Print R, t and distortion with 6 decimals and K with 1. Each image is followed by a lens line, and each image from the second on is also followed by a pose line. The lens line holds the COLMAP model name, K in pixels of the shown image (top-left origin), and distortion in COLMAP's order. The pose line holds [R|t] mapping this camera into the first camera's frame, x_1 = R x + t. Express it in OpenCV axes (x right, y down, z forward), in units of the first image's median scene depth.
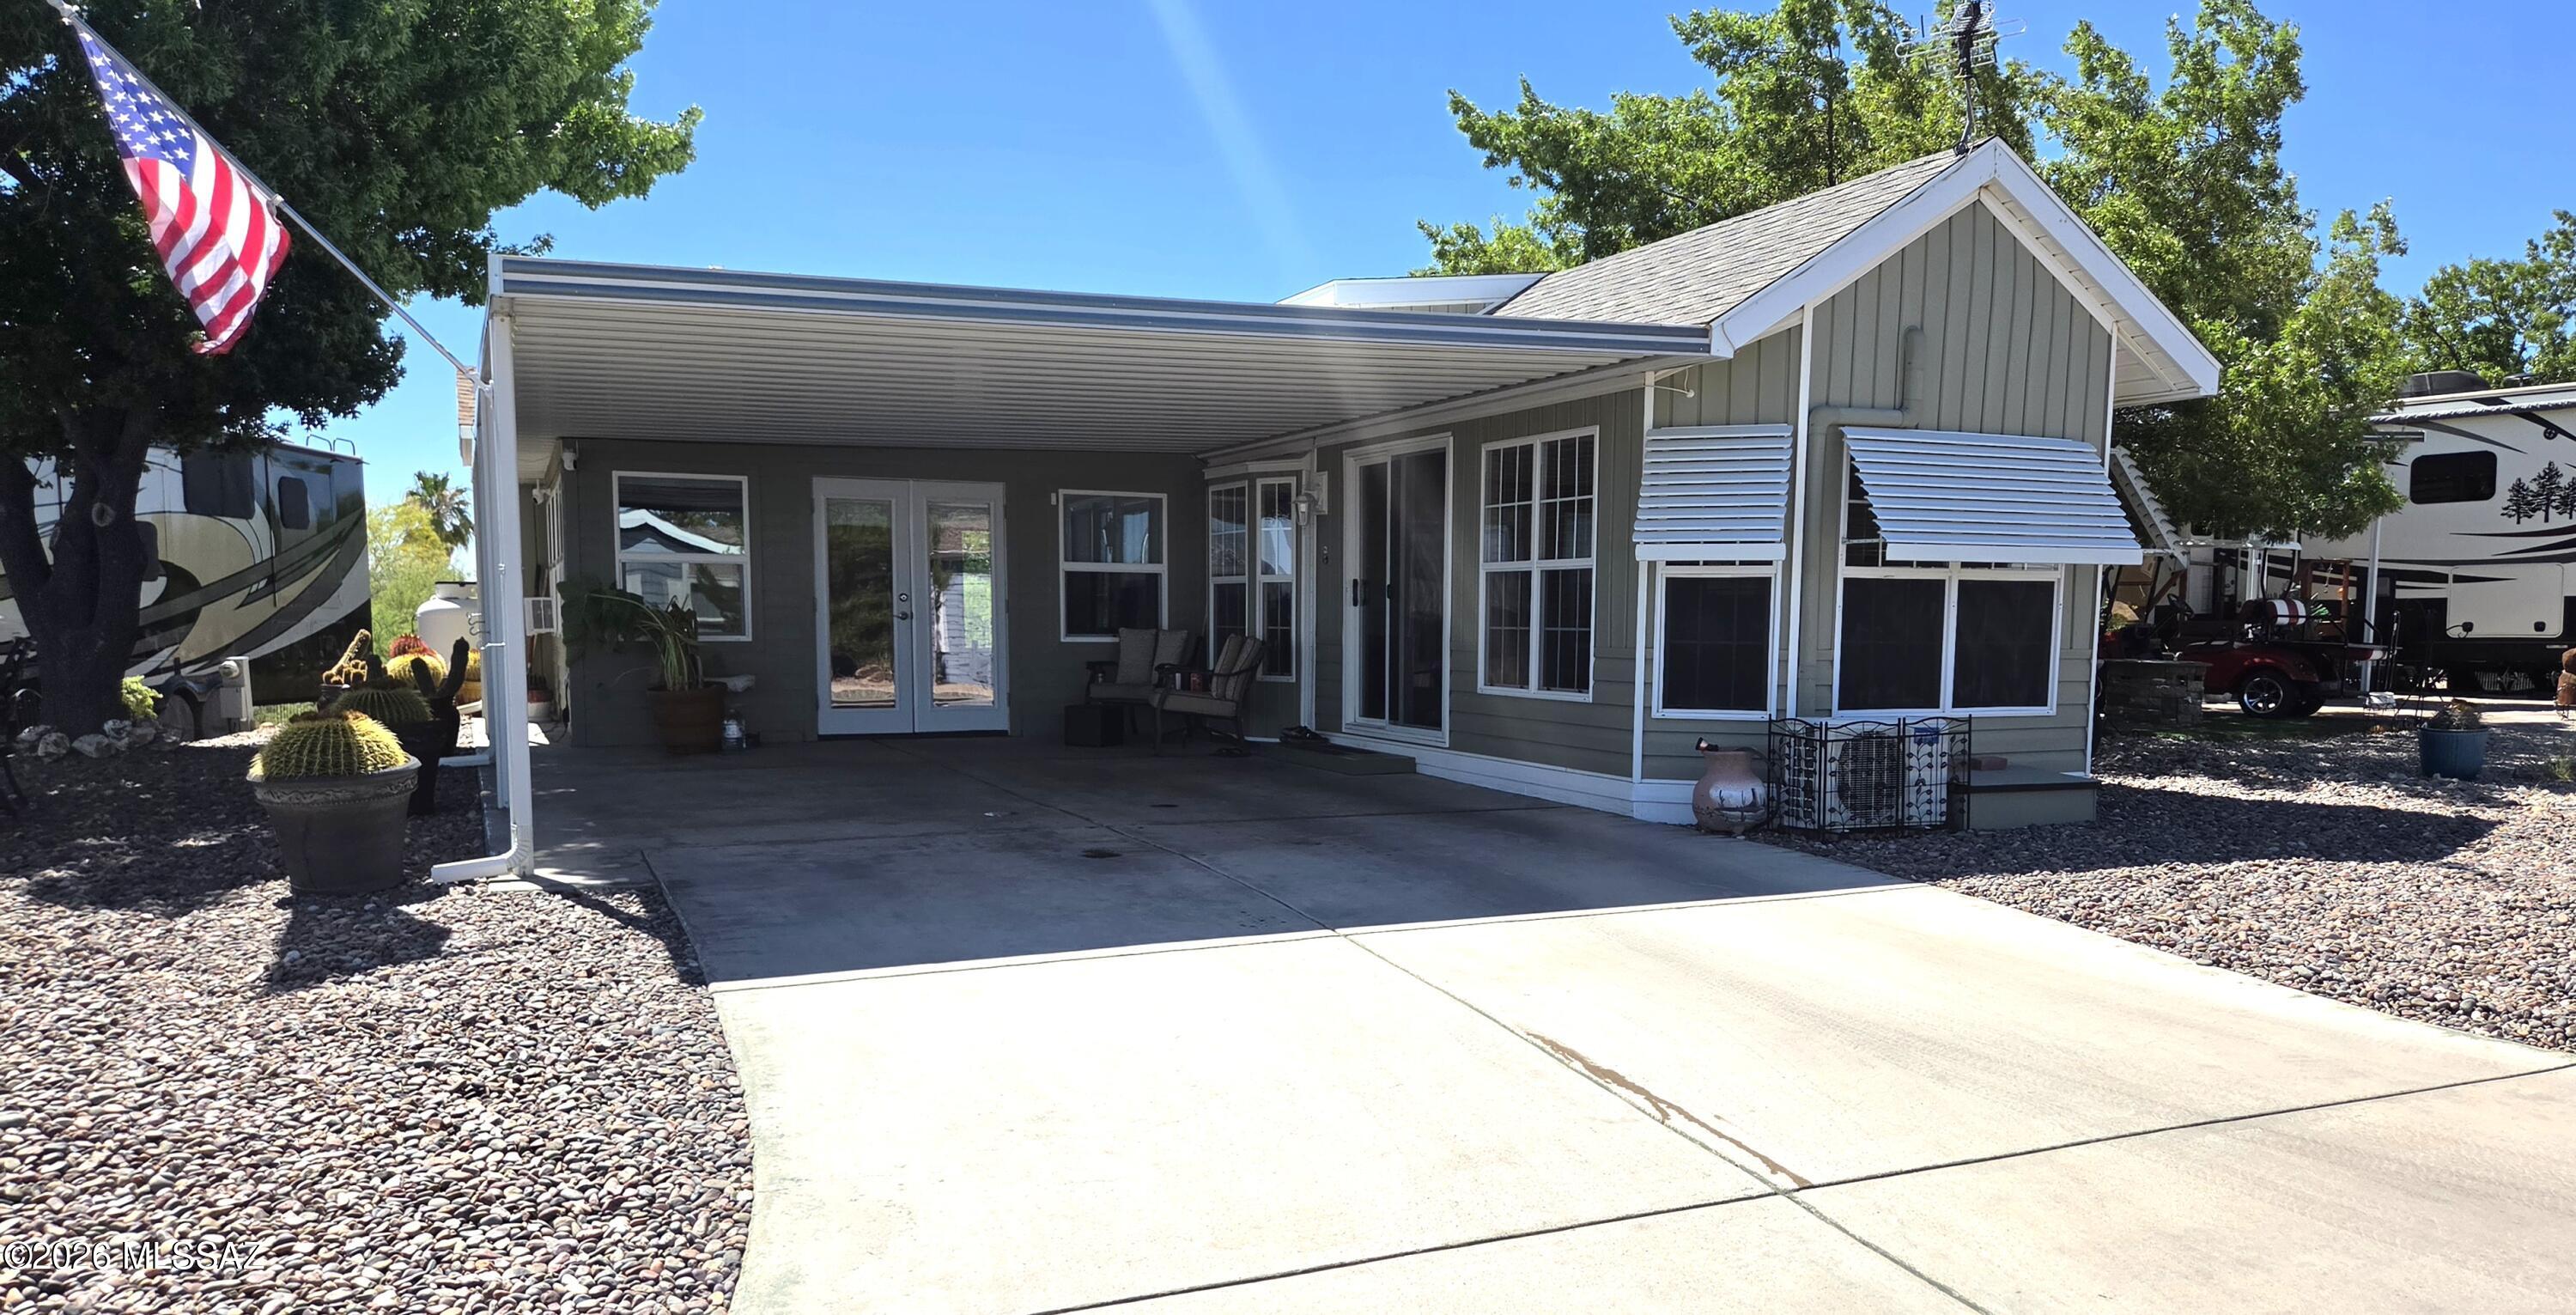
lens RADIAL K [[1727.1, 0, 1287.3], [0, 1727.1, 778.9], [0, 0, 1]] dist [0.036309, -0.000135]
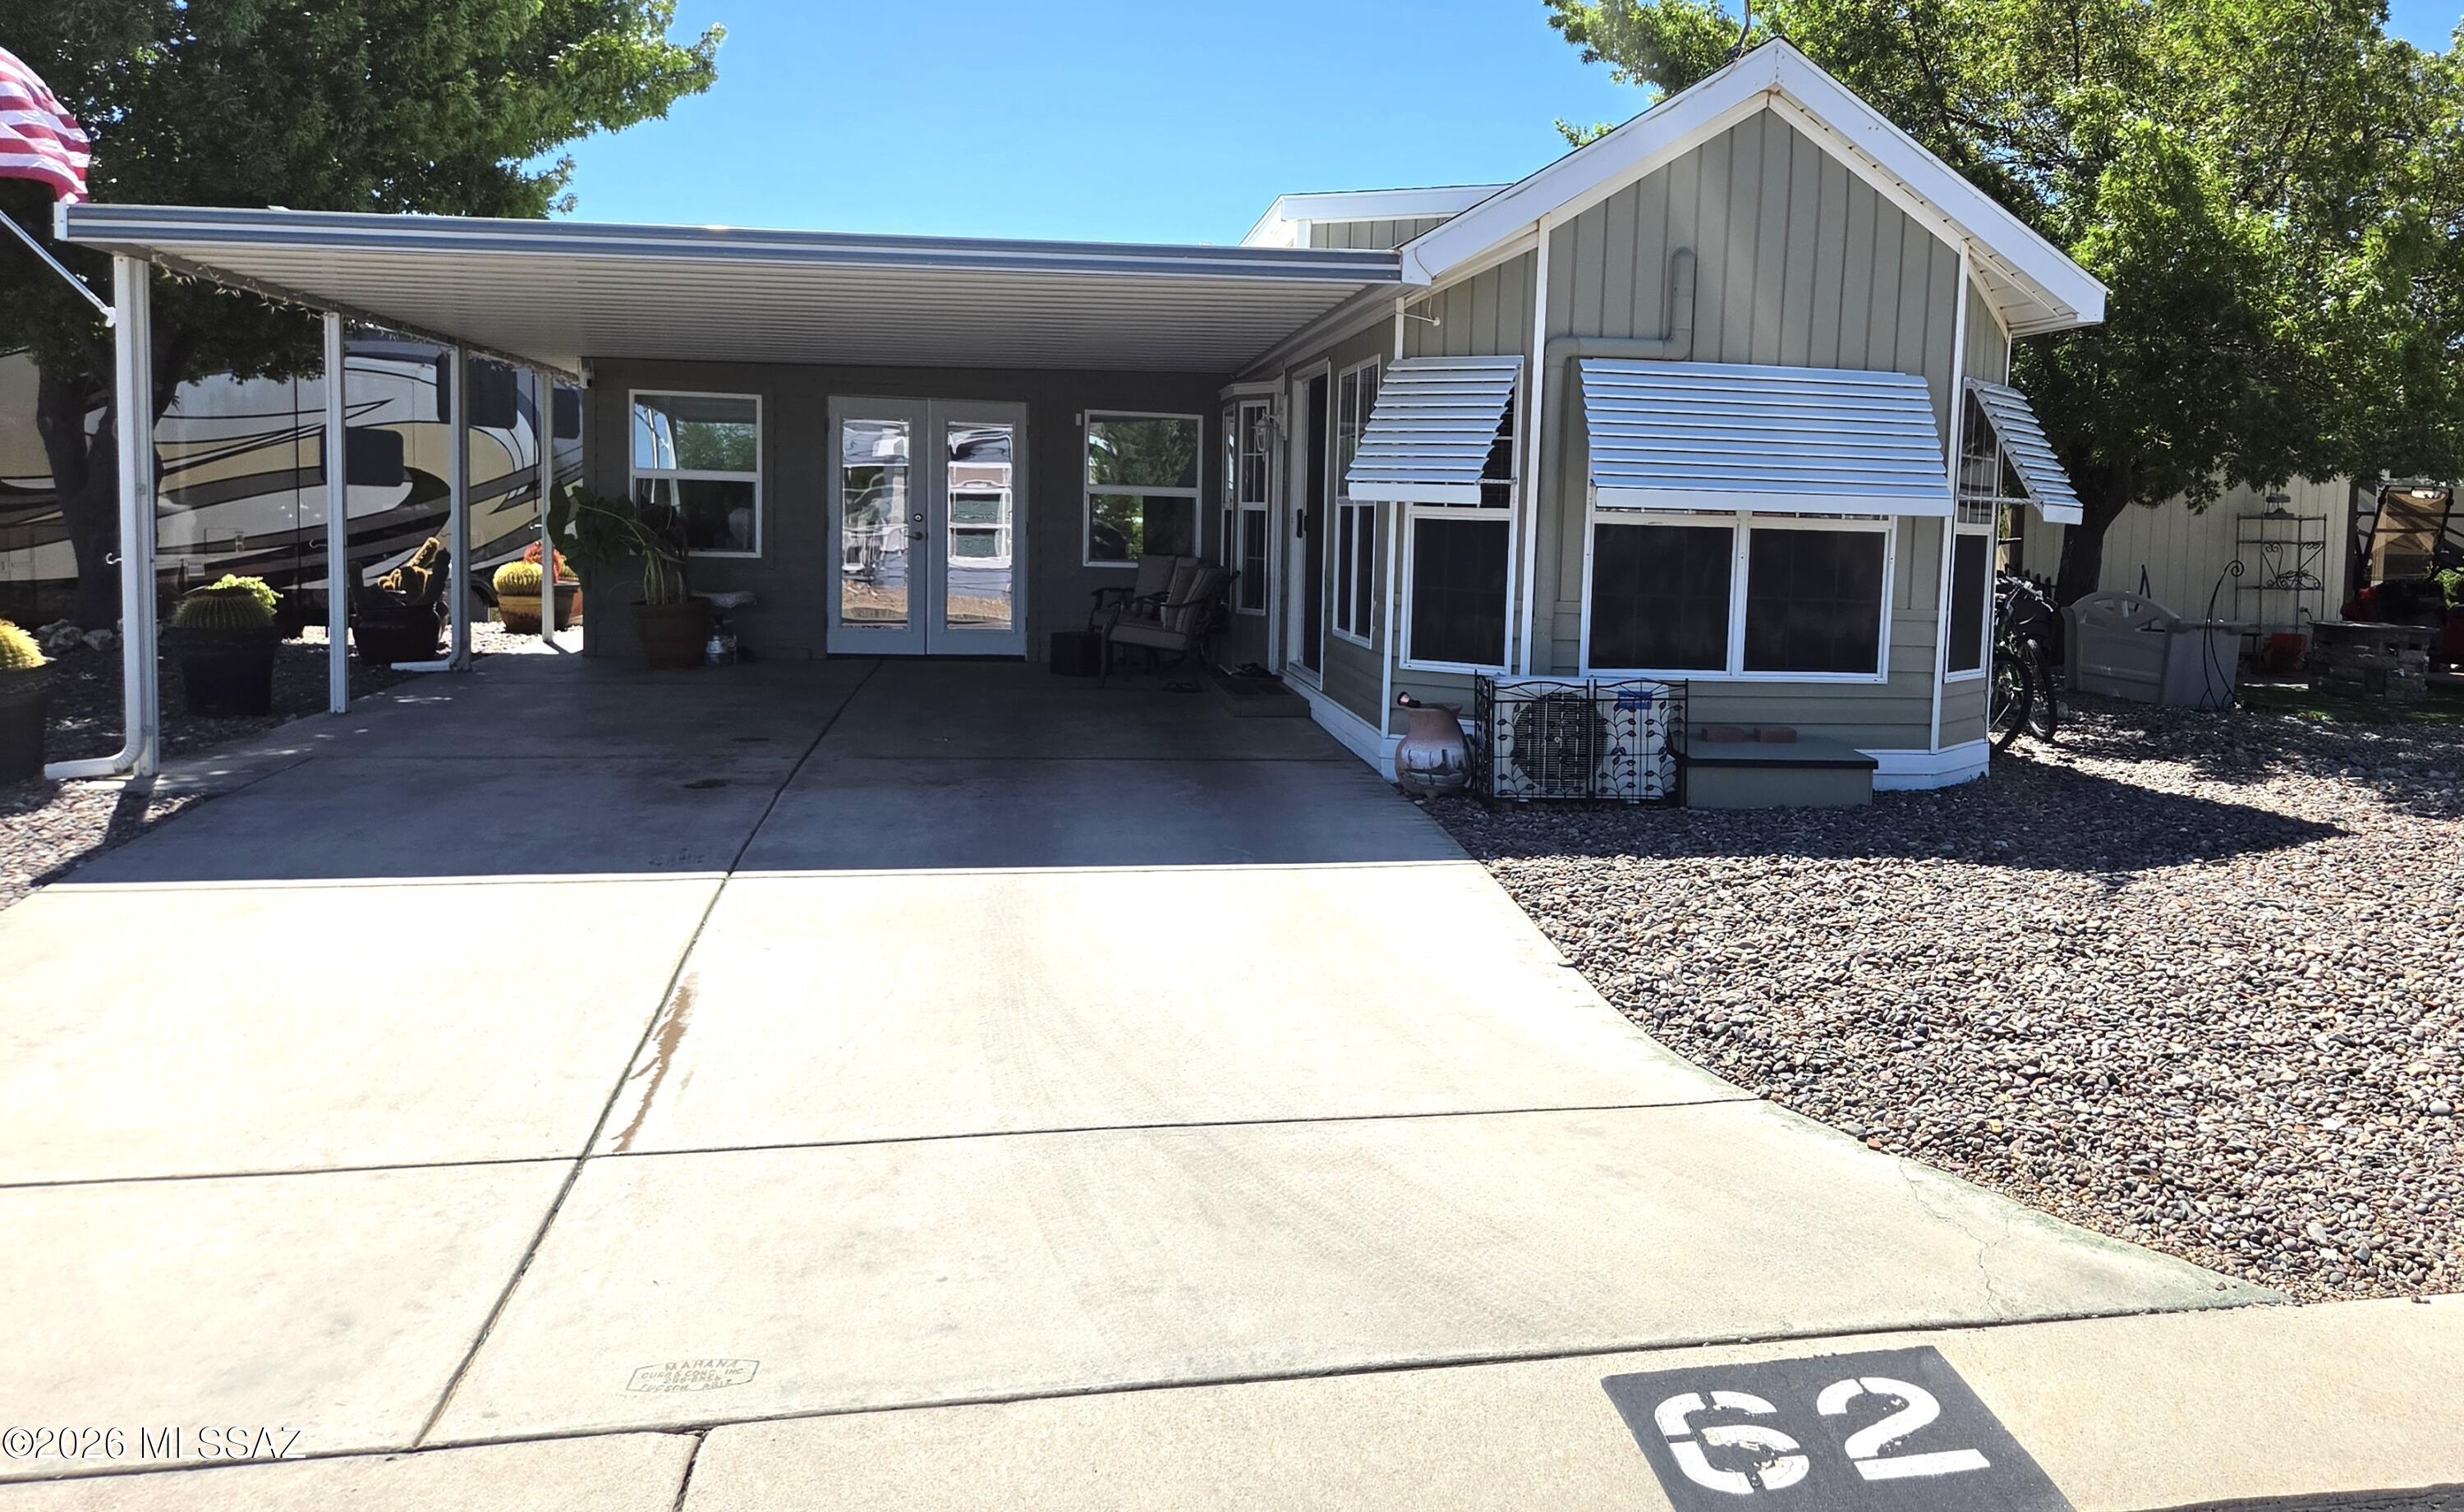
lens RADIAL K [[1854.2, 0, 1231.8], [0, 1854.2, 685.1], [0, 0, 1]] dist [0.029388, 0.000231]
pose [[0.977201, 0.040509, -0.208416, 0.325955], [-0.043461, 0.999009, -0.009603, -0.012814], [0.207820, 0.018442, 0.977993, 0.007703]]
